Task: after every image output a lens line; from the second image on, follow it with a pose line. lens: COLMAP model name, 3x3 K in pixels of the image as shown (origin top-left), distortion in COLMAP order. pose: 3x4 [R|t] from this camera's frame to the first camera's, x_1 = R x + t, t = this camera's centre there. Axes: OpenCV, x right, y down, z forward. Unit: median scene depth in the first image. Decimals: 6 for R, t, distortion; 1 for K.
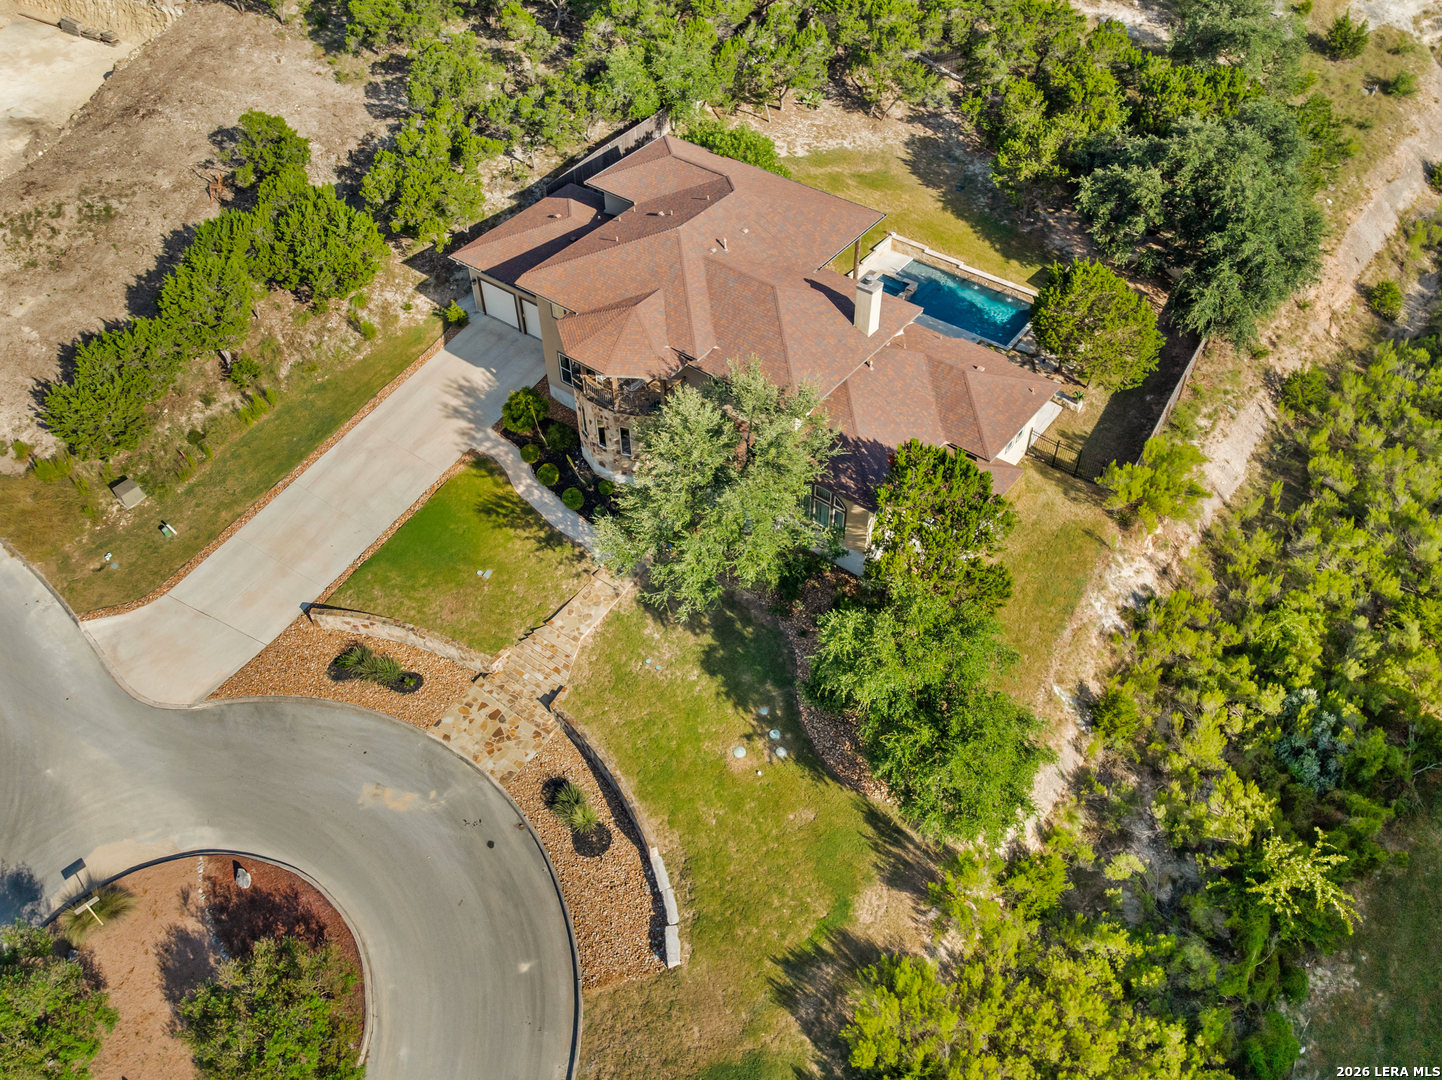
lens RADIAL K [[1185.3, 0, 736.5], [0, 1185.3, 536.3], [0, 0, 1]] dist [-0.028110, -0.009163]
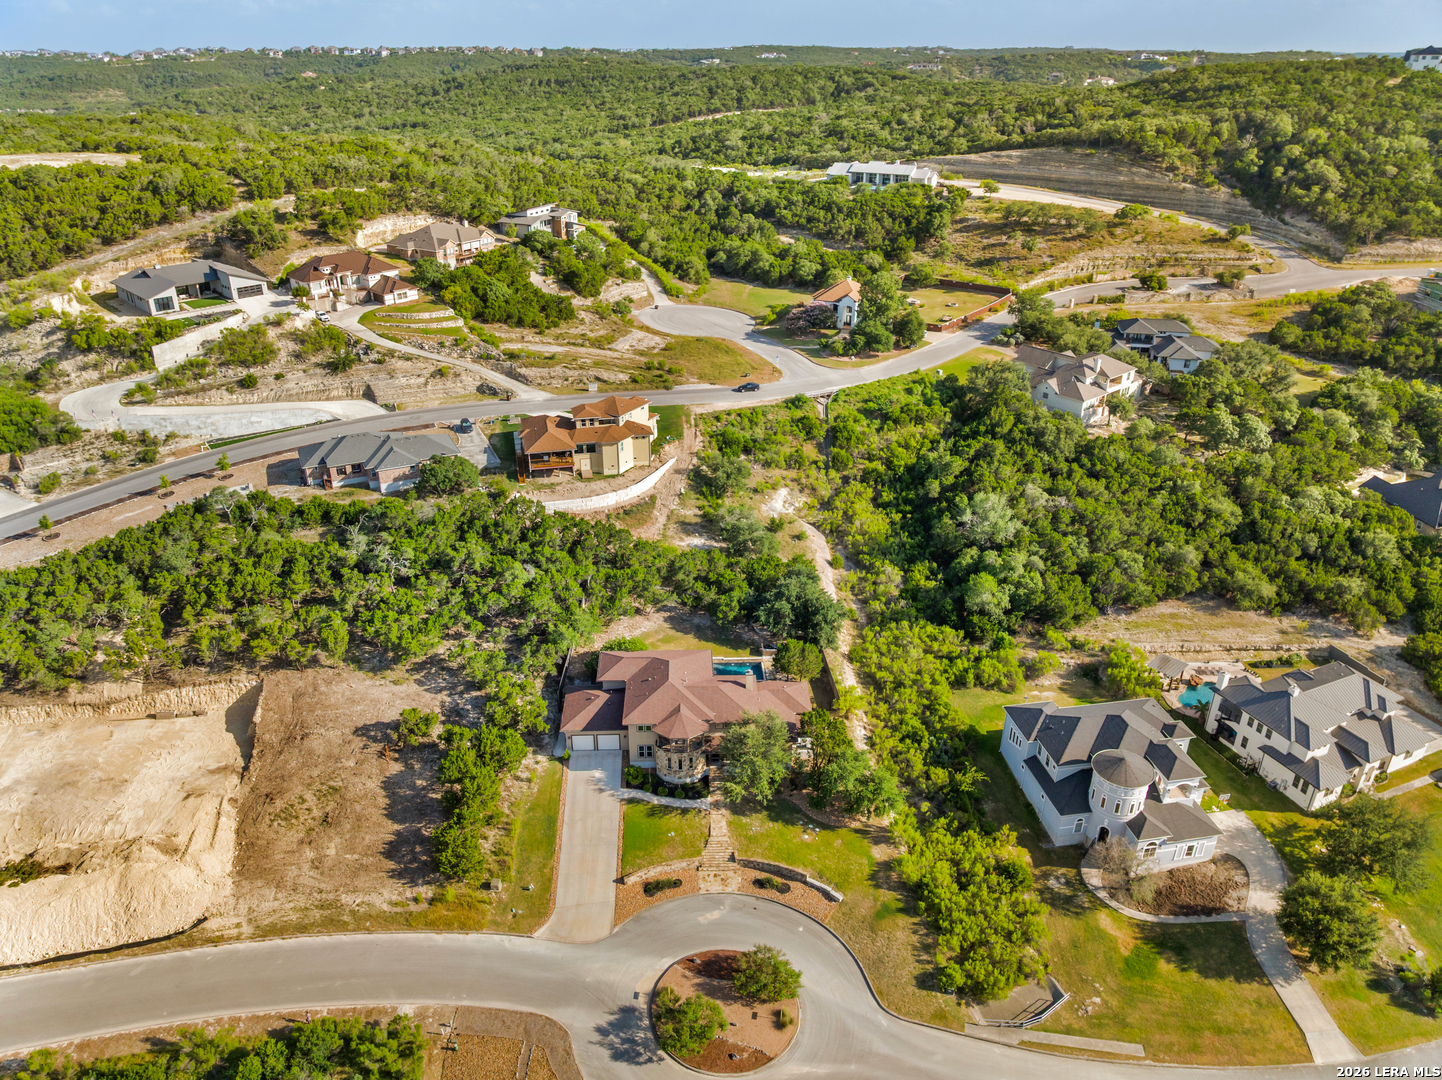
lens RADIAL K [[1027.3, 0, 707.5], [0, 1027.3, 543.5], [0, 0, 1]] dist [-0.028804, -0.008782]
pose [[0.782680, -0.280493, 0.555640, -1.136303], [0.443932, 0.877287, -0.182463, -0.074618], [-0.436276, 0.389476, 0.811154, -0.970718]]
